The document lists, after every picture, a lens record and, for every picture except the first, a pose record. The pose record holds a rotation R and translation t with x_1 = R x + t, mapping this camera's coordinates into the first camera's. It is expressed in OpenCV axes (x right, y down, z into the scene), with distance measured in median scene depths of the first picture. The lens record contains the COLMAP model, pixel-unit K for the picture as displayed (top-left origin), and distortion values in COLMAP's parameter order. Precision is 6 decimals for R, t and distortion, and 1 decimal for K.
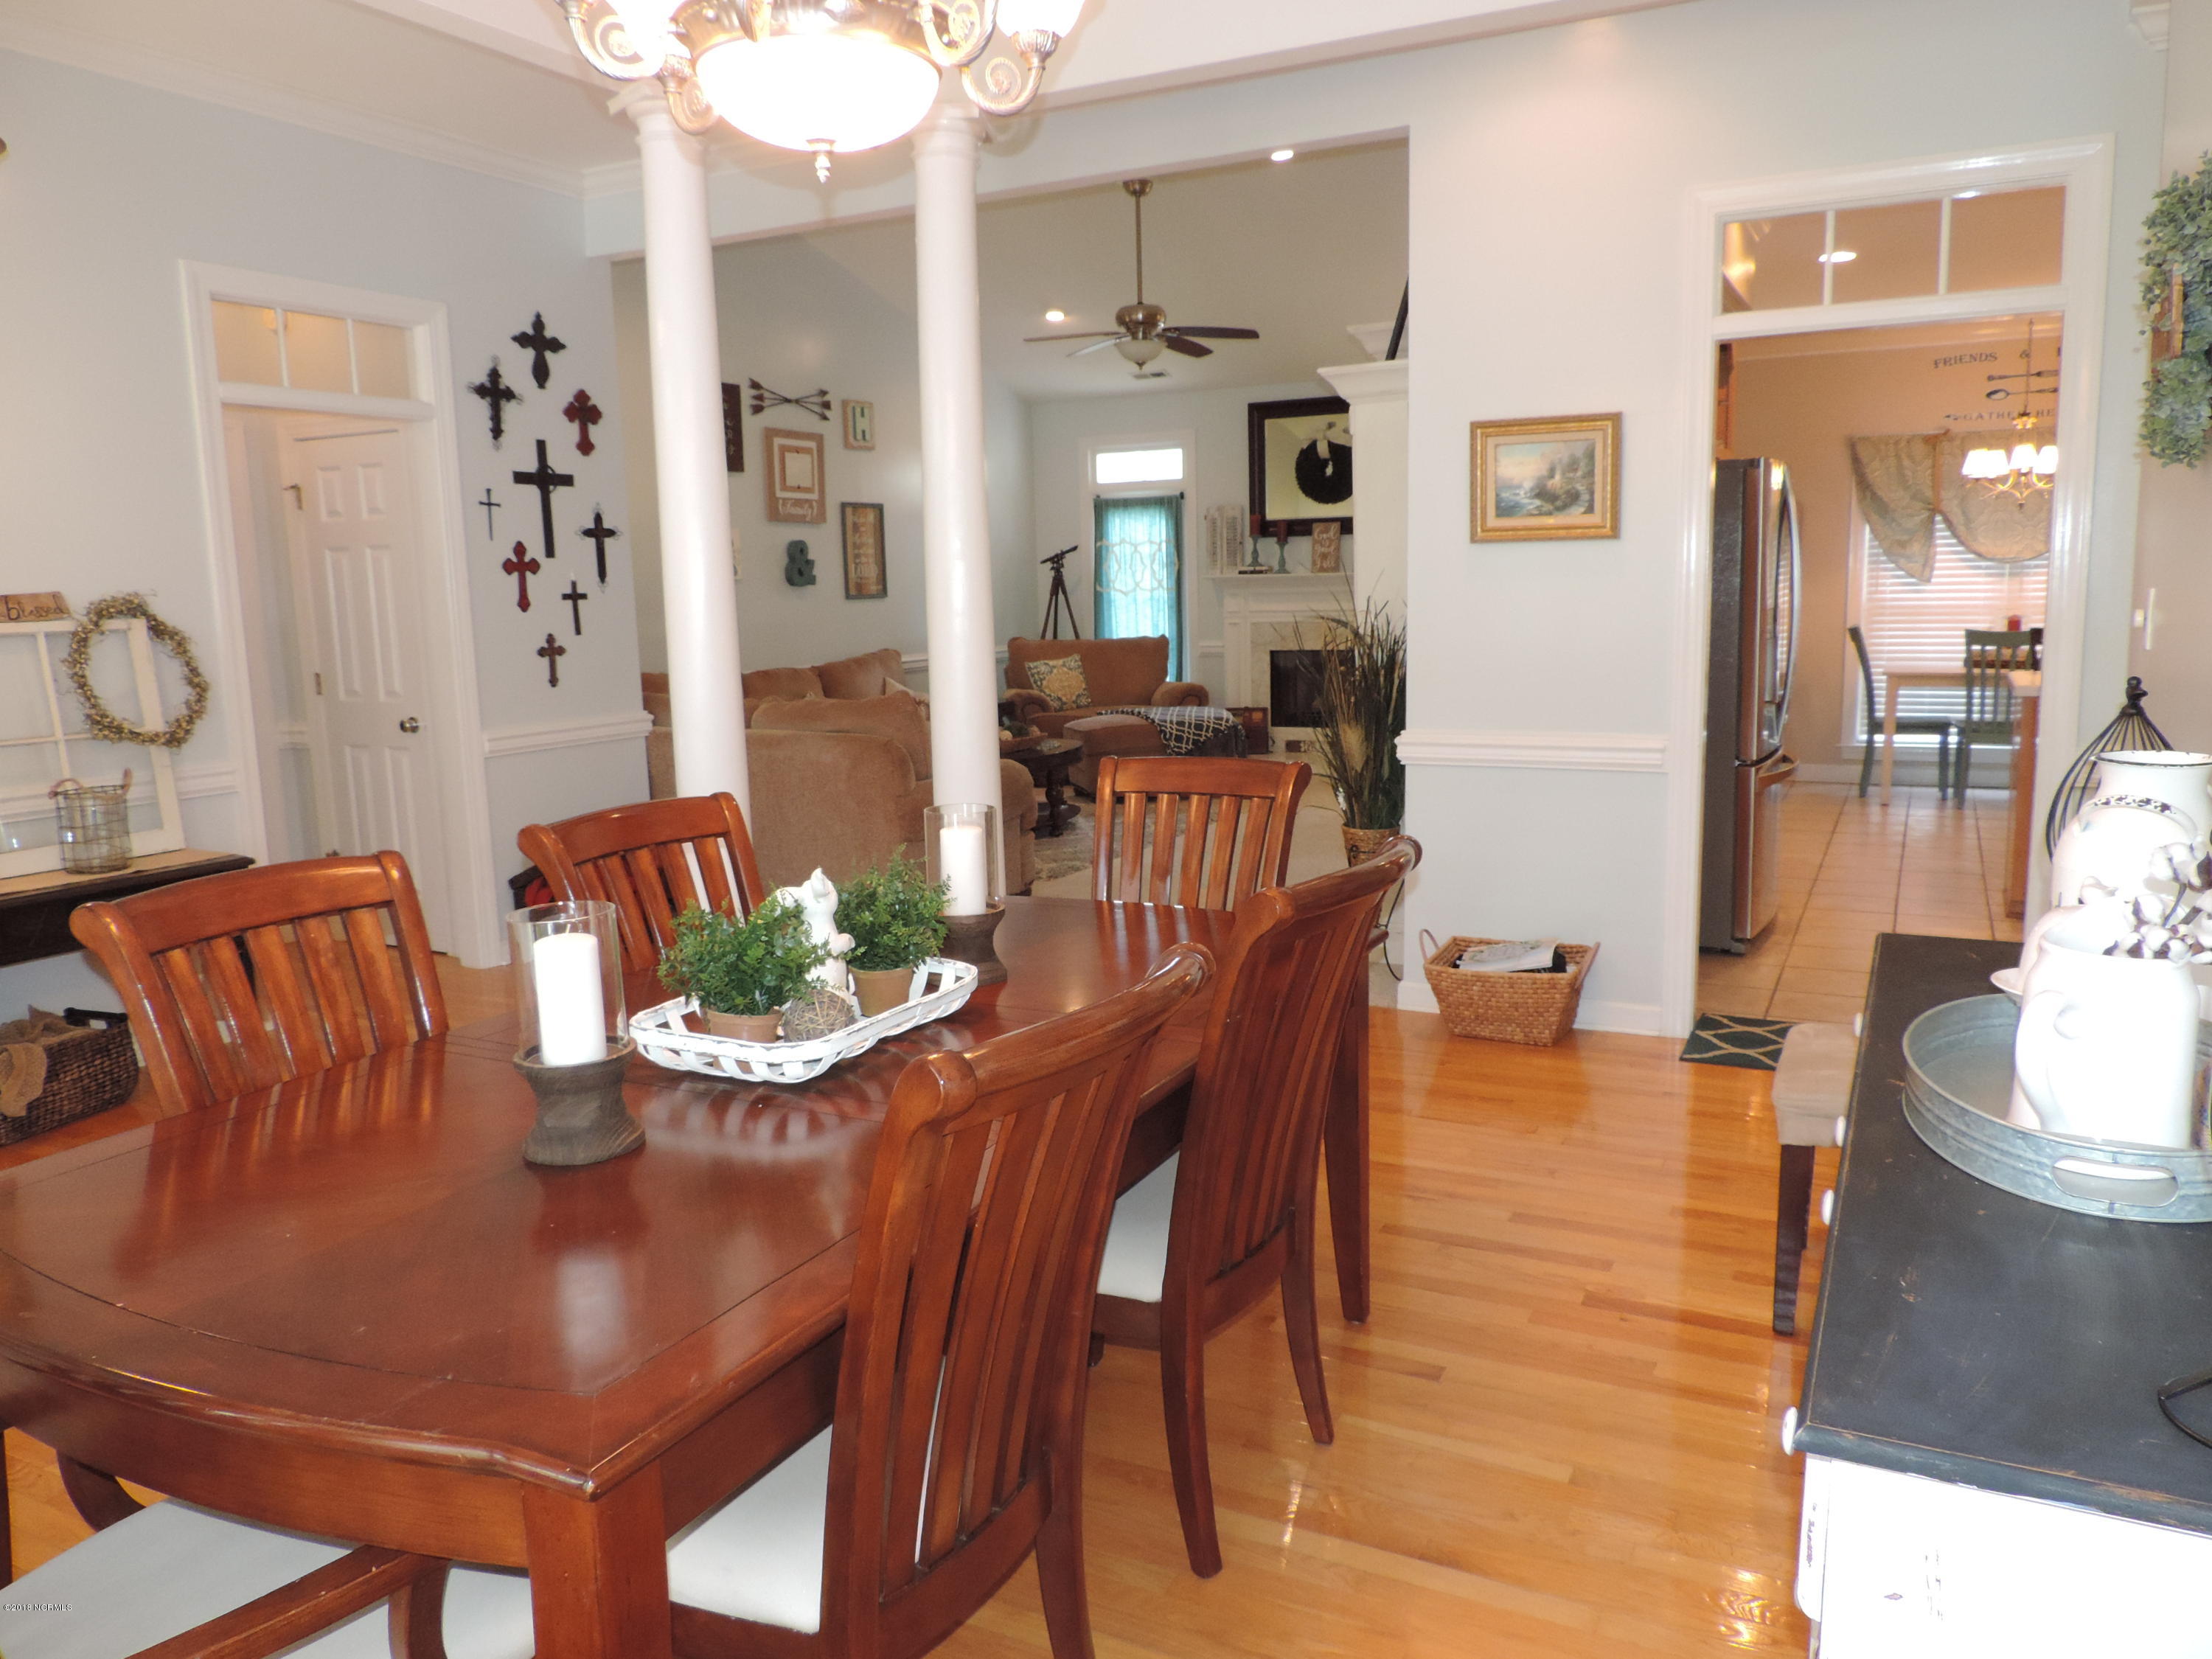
lens RADIAL K [[1581.1, 0, 1114.6], [0, 1581.1, 828.4], [0, 0, 1]] dist [-0.002967, -0.013259]
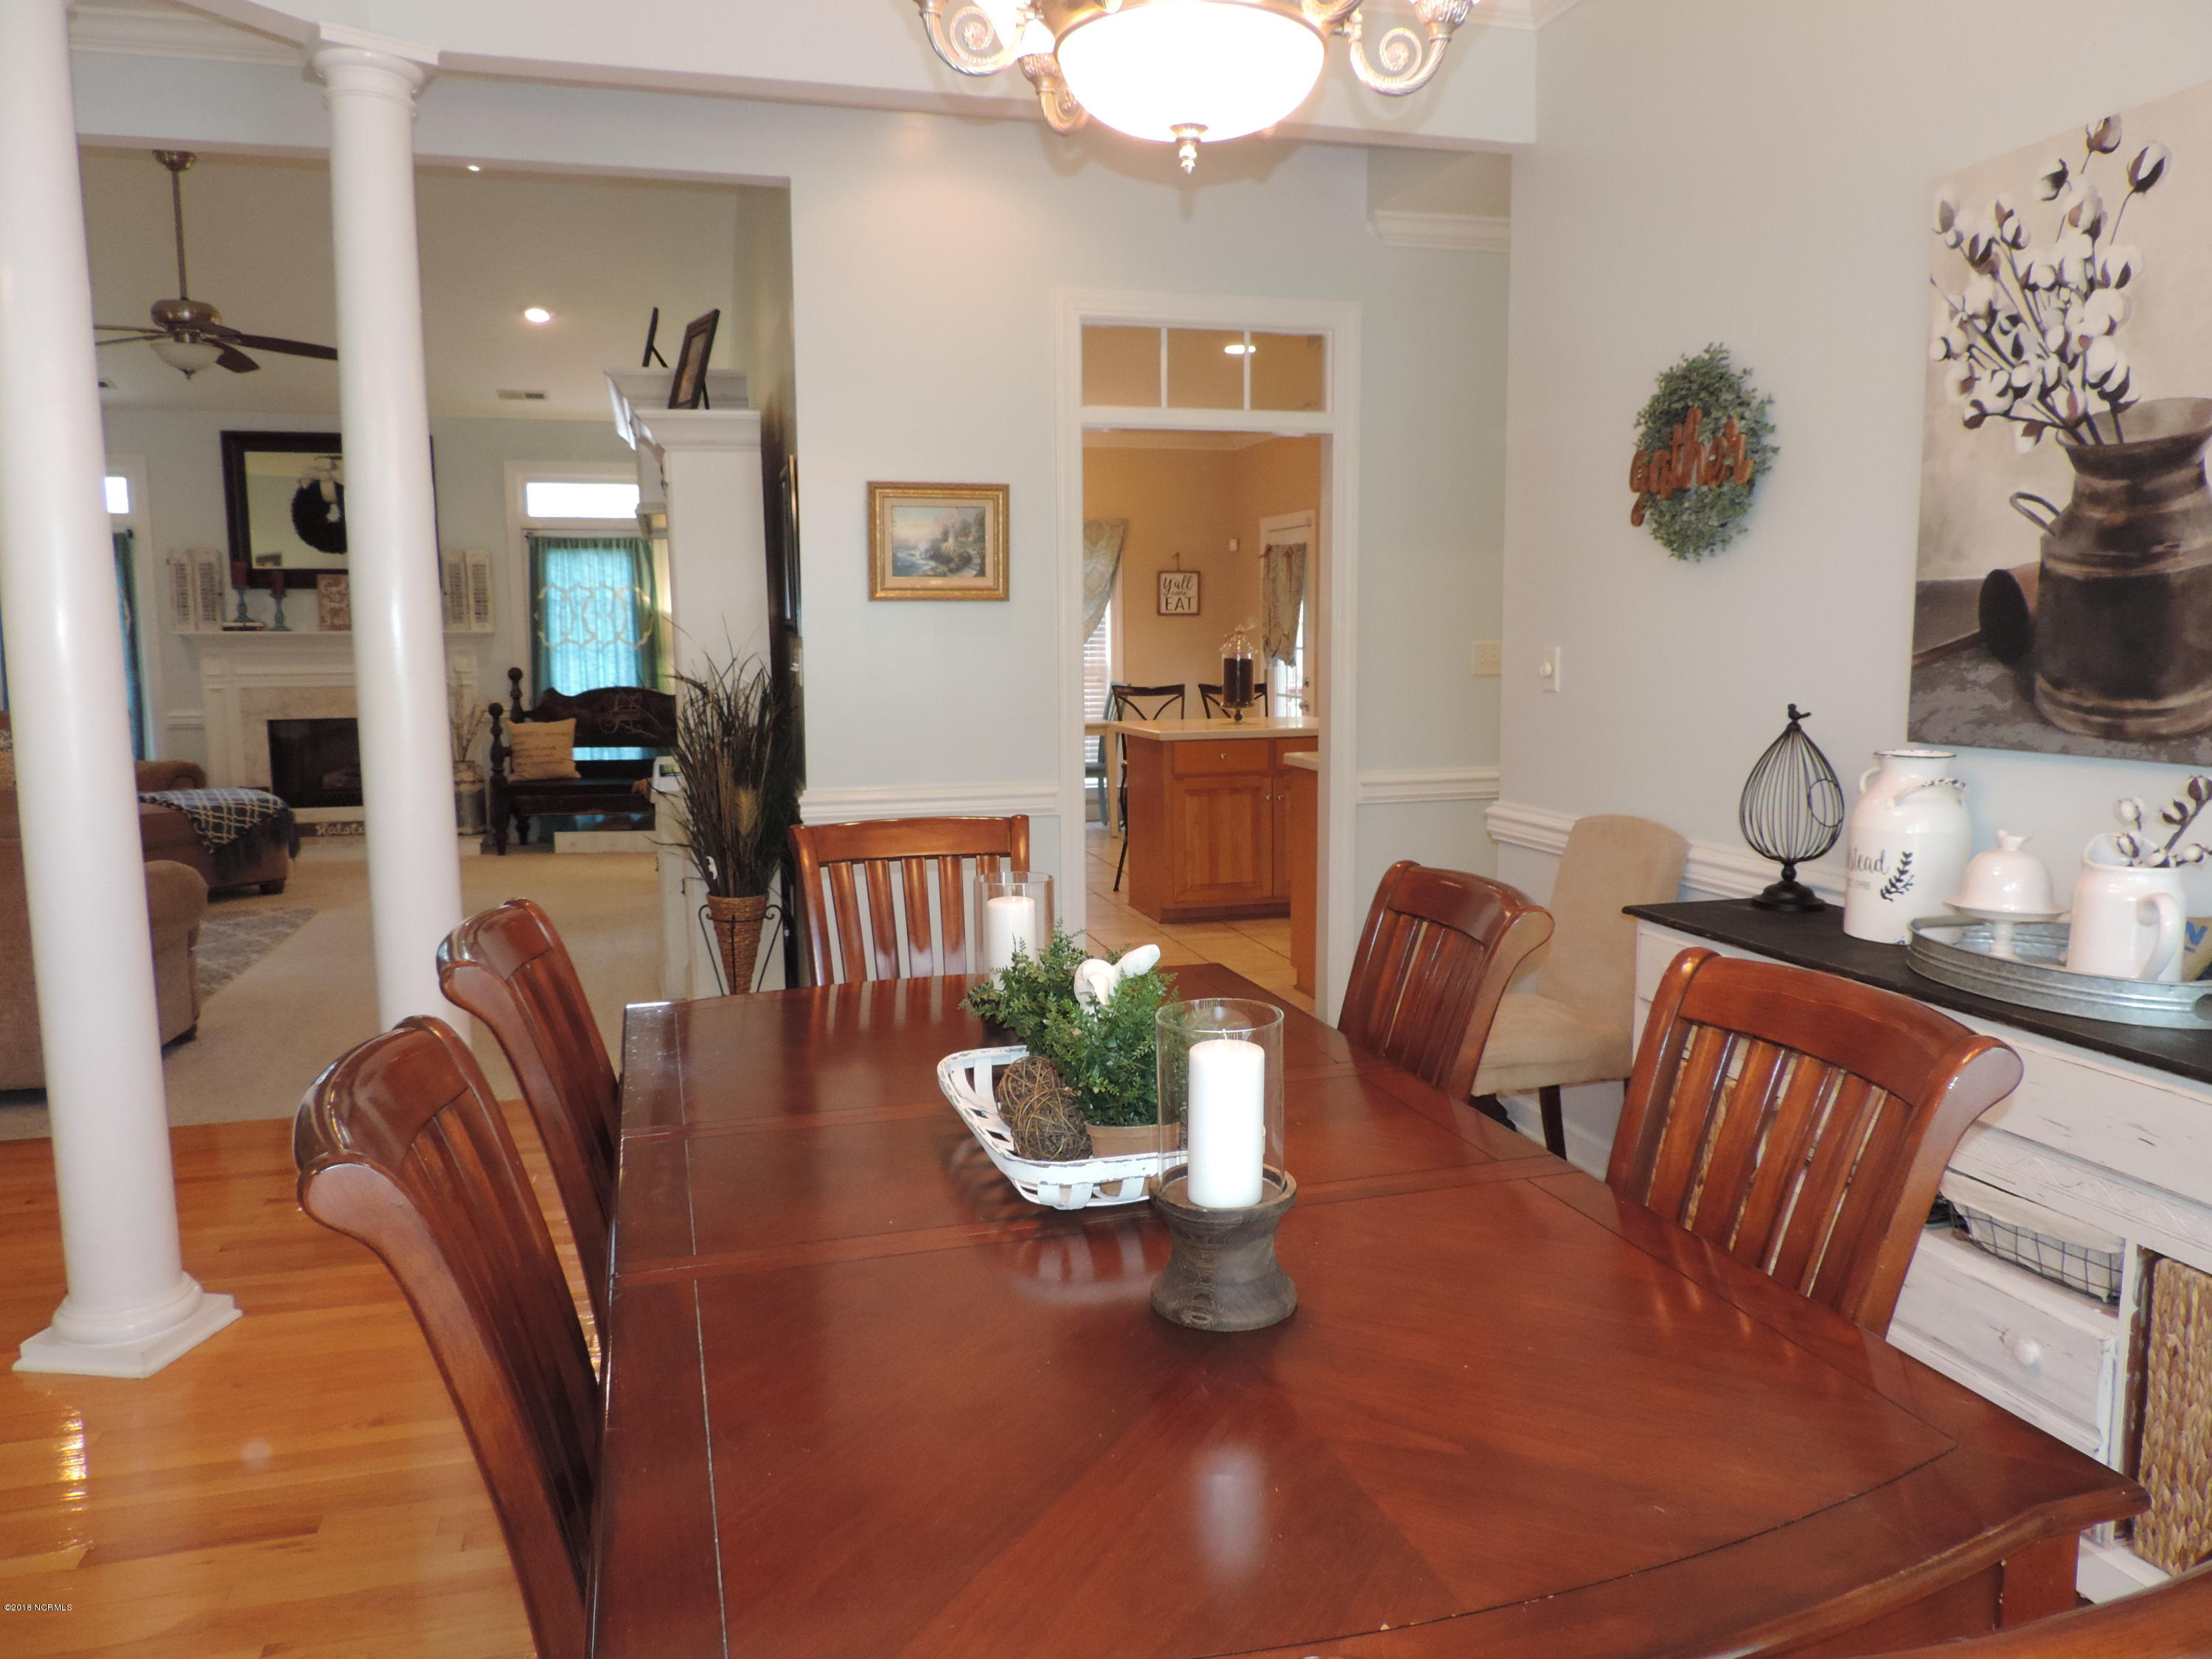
lens RADIAL K [[1581.1, 0, 1105.0], [0, 1581.1, 827.3], [0, 0, 1]] dist [-0.002967, -0.013259]
pose [[0.736512, -0.063804, 0.673409, -0.180094], [0.092833, 0.995656, -0.007197, -0.007970], [-0.670024, 0.067815, 0.739235, 0.084083]]
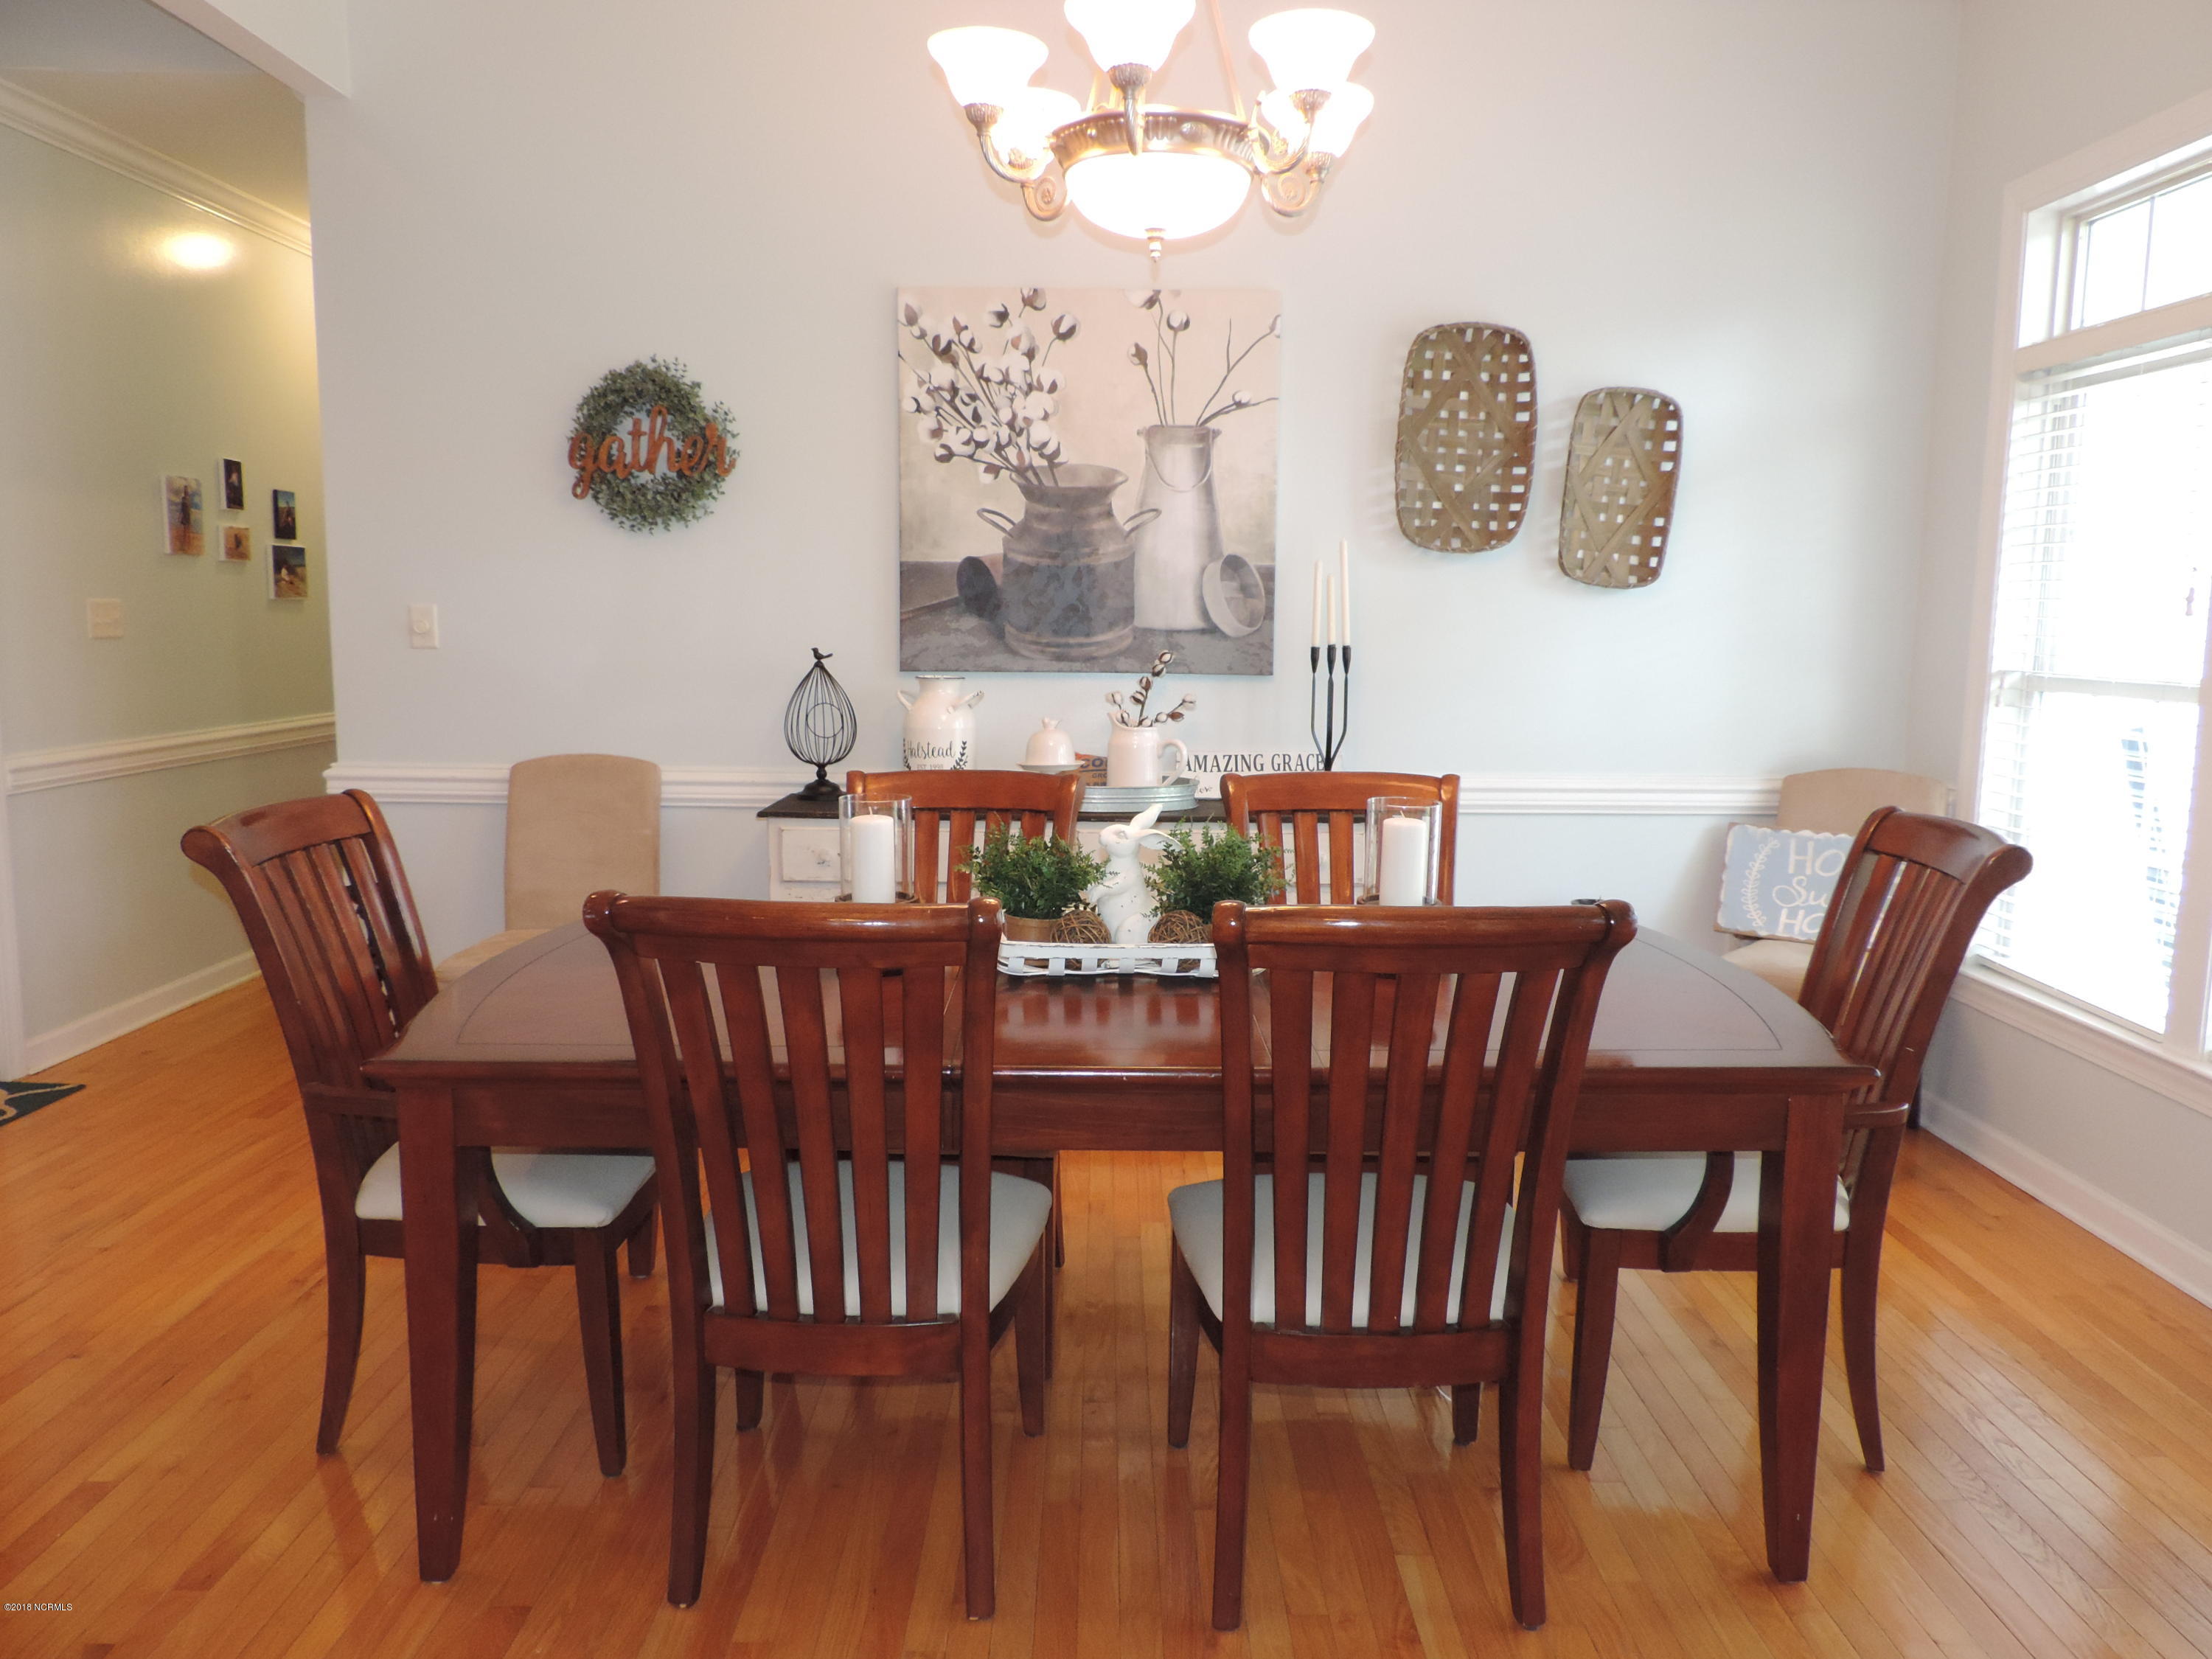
lens RADIAL K [[1581.1, 0, 1093.3], [0, 1581.1, 827.2], [0, 0, 1]] dist [-0.002967, -0.013259]
pose [[-0.446800, -0.099308, 0.889105, -0.286614], [0.136972, 0.974509, 0.177680, -0.041831], [-0.884086, 0.201170, -0.421808, 0.358781]]
